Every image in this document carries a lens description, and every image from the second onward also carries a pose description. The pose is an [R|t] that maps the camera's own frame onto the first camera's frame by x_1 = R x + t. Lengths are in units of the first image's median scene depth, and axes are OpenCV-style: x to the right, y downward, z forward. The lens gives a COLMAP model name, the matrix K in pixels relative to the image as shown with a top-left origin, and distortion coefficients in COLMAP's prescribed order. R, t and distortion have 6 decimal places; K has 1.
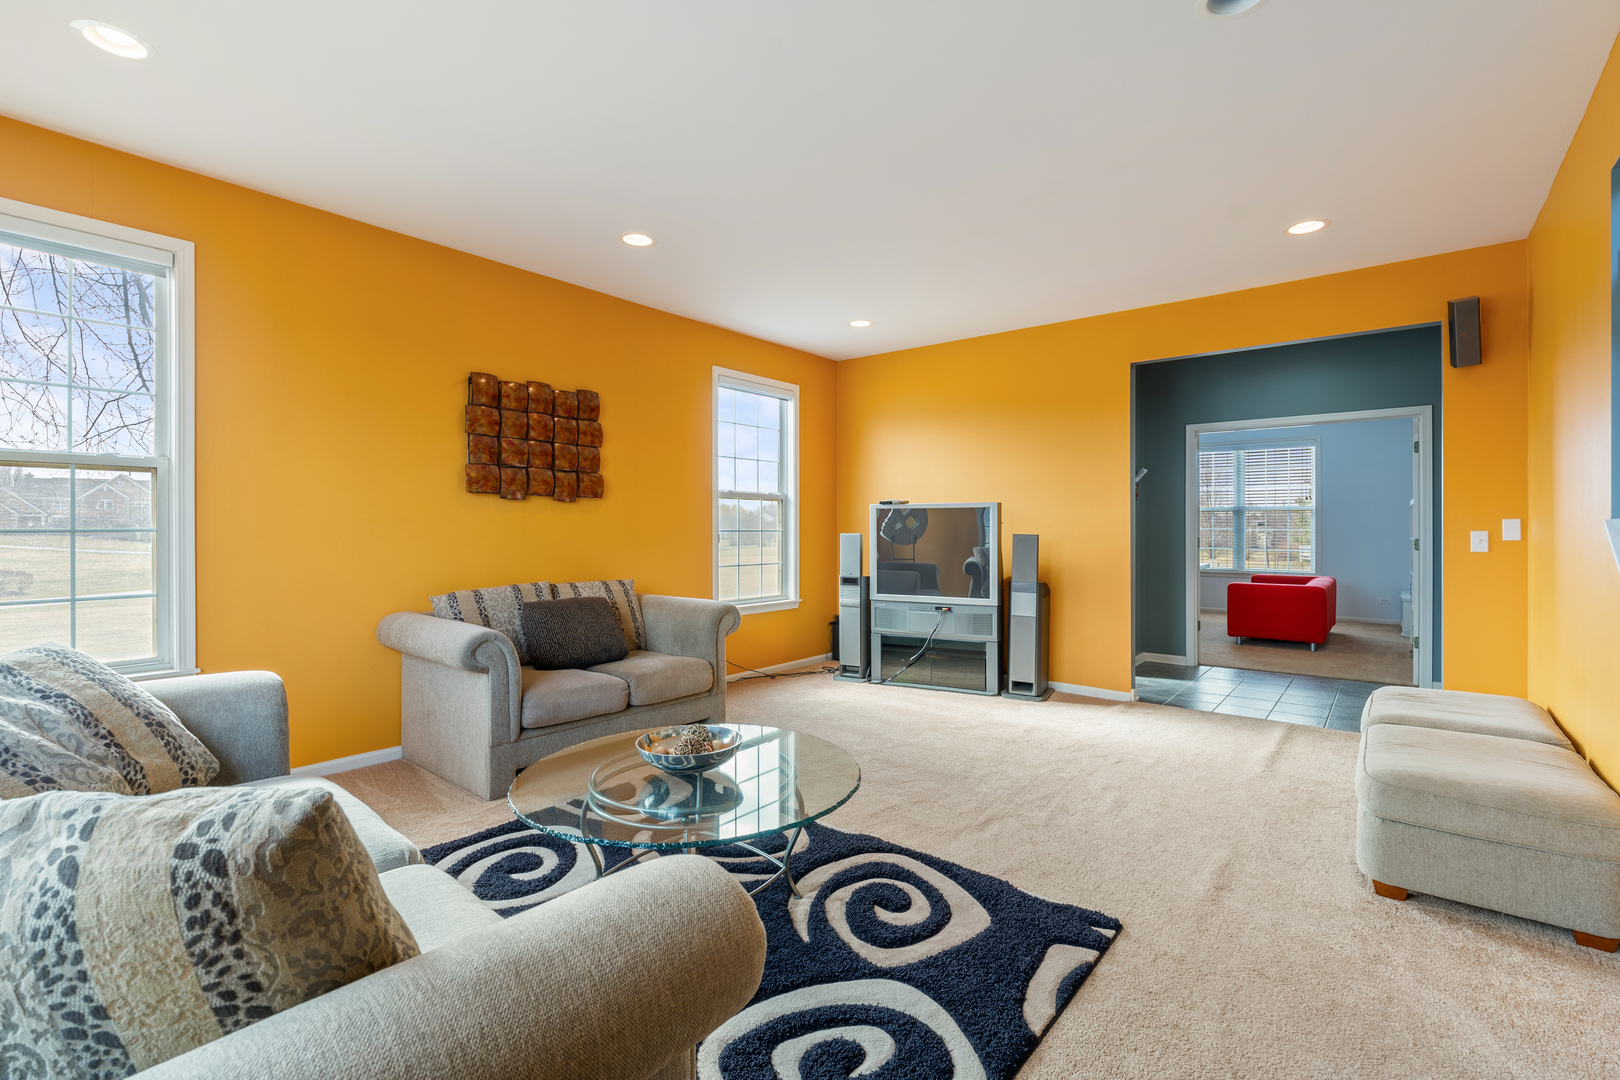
lens RADIAL K [[718.7, 0, 806.7], [0, 718.7, 534.3], [0, 0, 1]] dist [-0.000697, 0.000086]
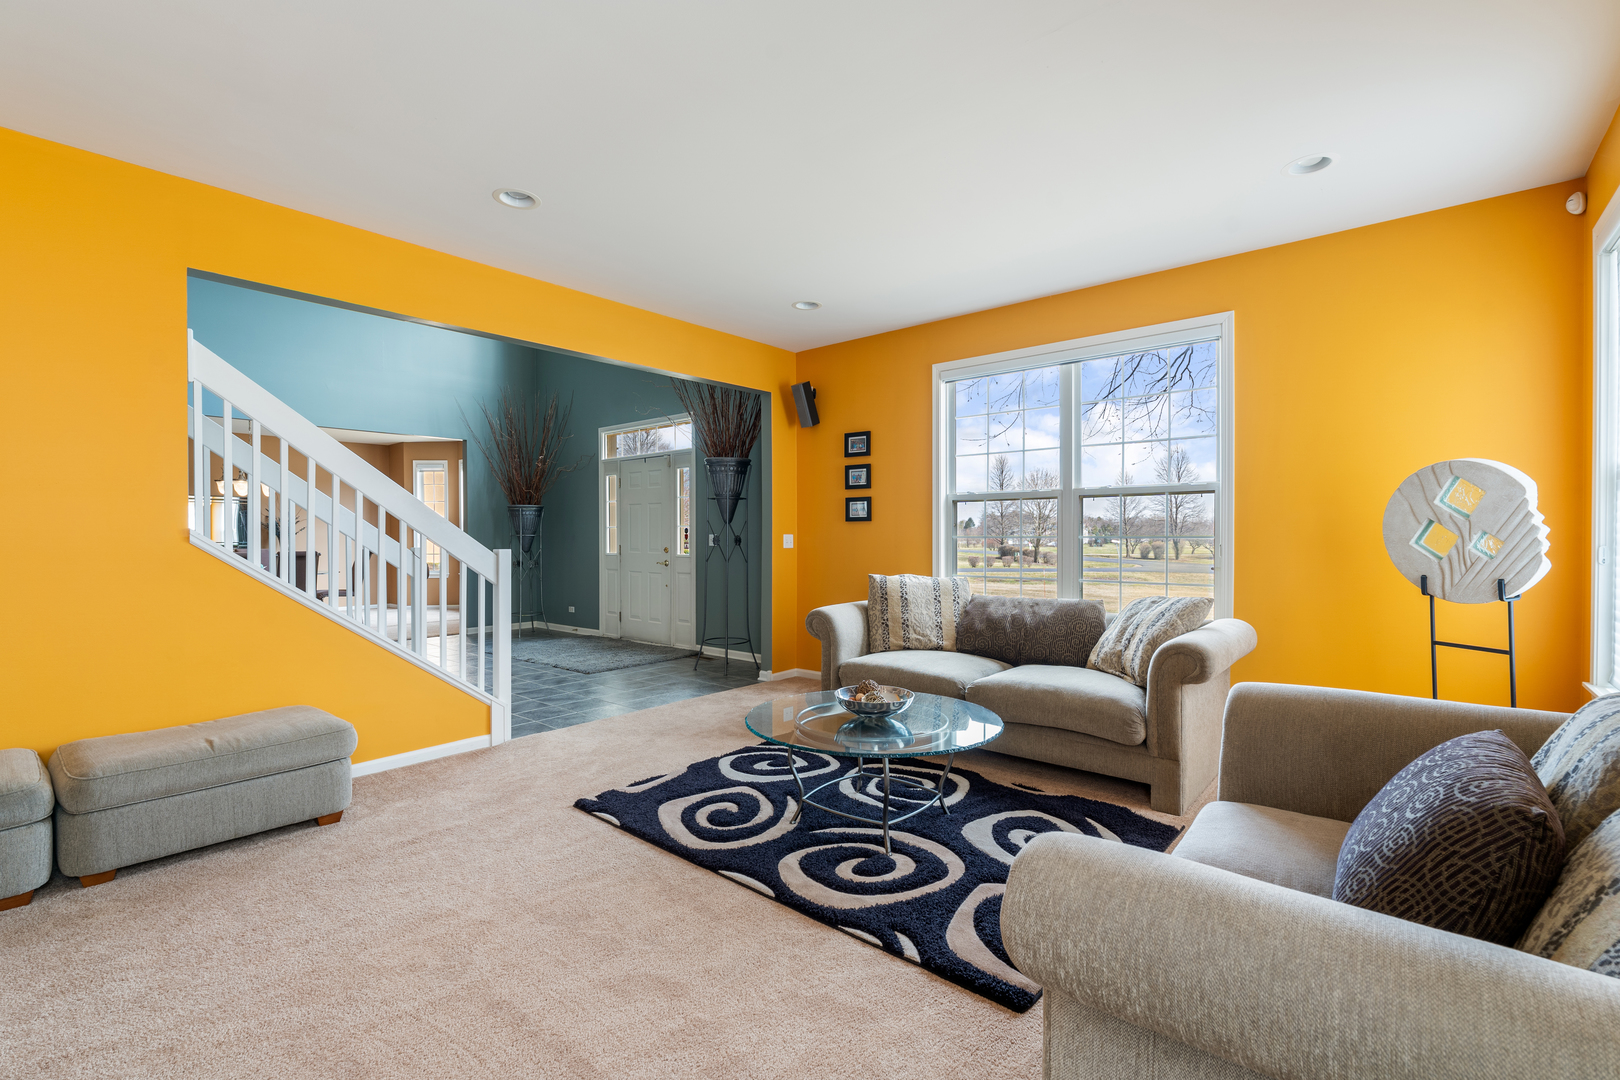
lens RADIAL K [[718.7, 0, 806.7], [0, 718.7, 534.3], [0, 0, 1]] dist [-0.000697, 0.000086]
pose [[-0.999705, 0.007377, 0.023133, -0.079606], [0.007500, 0.999958, 0.005237, -0.011968], [-0.023094, 0.005408, -0.999719, 2.609740]]
